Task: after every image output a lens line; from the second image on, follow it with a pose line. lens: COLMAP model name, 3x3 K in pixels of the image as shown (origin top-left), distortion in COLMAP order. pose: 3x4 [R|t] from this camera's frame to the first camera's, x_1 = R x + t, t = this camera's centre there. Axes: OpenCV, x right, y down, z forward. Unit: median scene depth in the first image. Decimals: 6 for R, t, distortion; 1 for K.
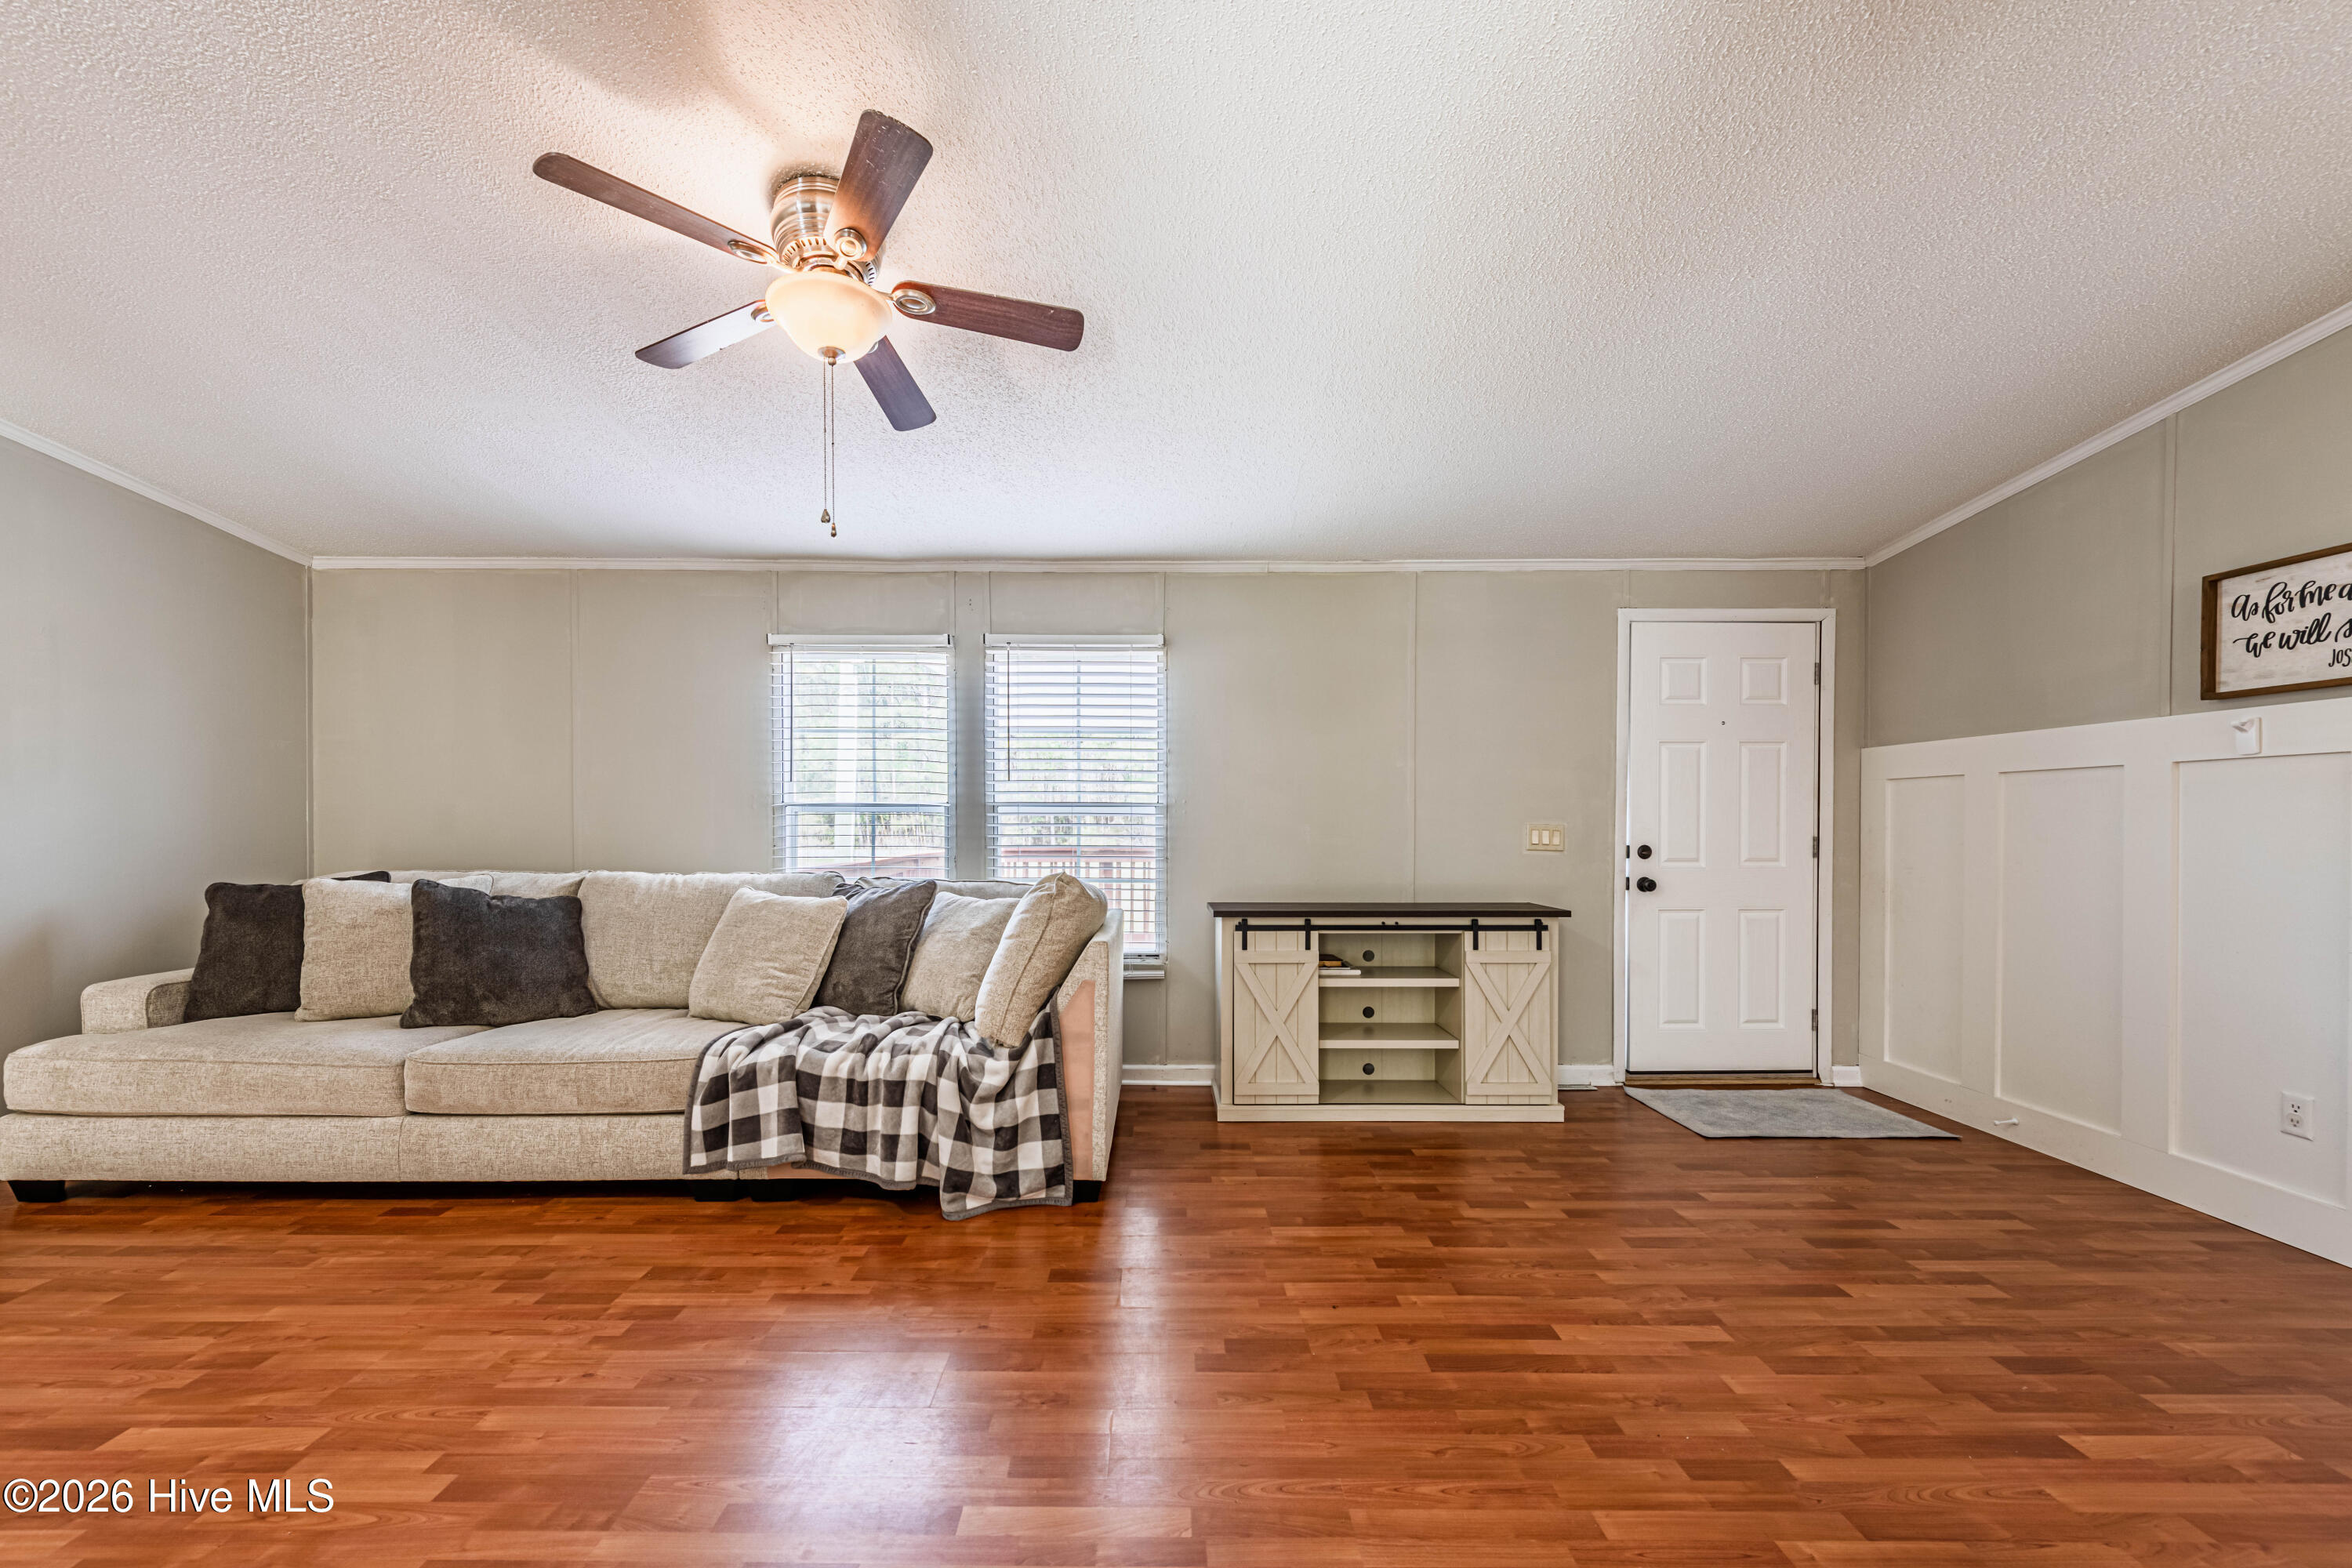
lens RADIAL K [[945.1, 0, 1171.5], [0, 945.1, 827.3], [0, 0, 1]] dist [0.000334, -0.000177]
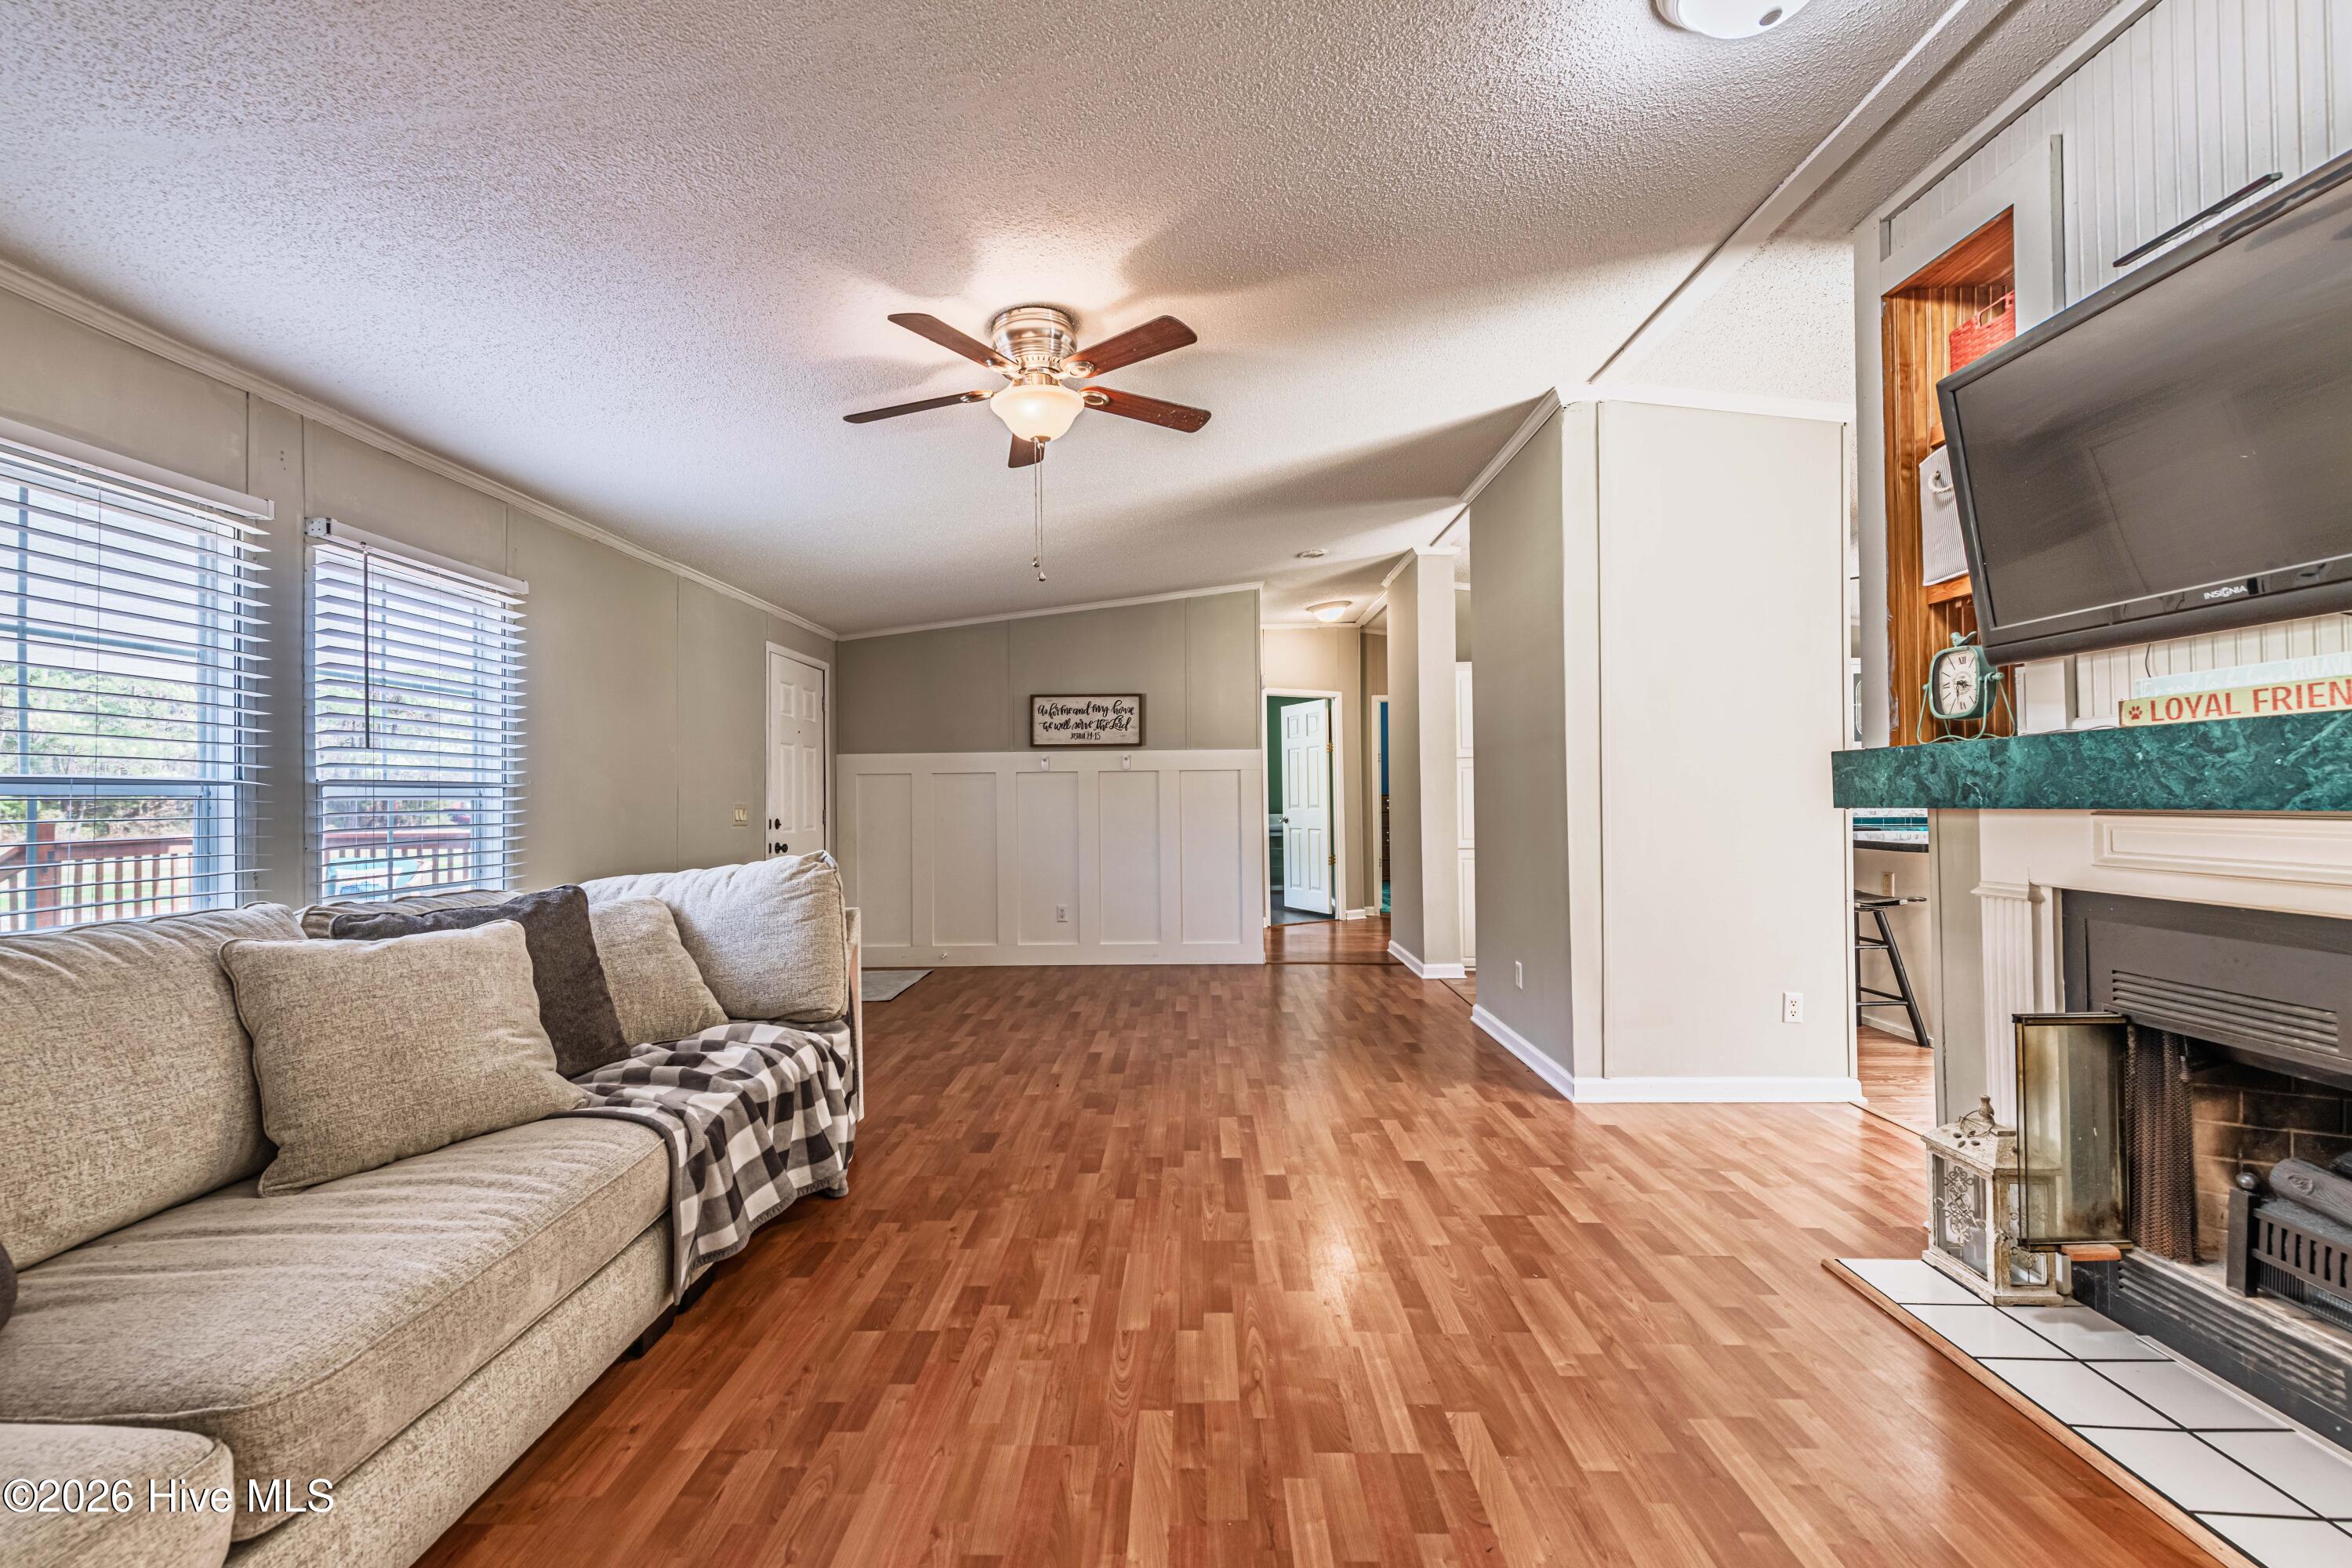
lens RADIAL K [[925.5, 0, 1178.3], [0, 925.5, 790.1], [0, 0, 1]] dist [0.001503, -0.000316]
pose [[0.017823, 0.004539, 0.999831, -1.215429], [0.014068, 0.999890, -0.004790, -0.011696], [-0.999742, 0.014151, 0.017757, 0.604969]]
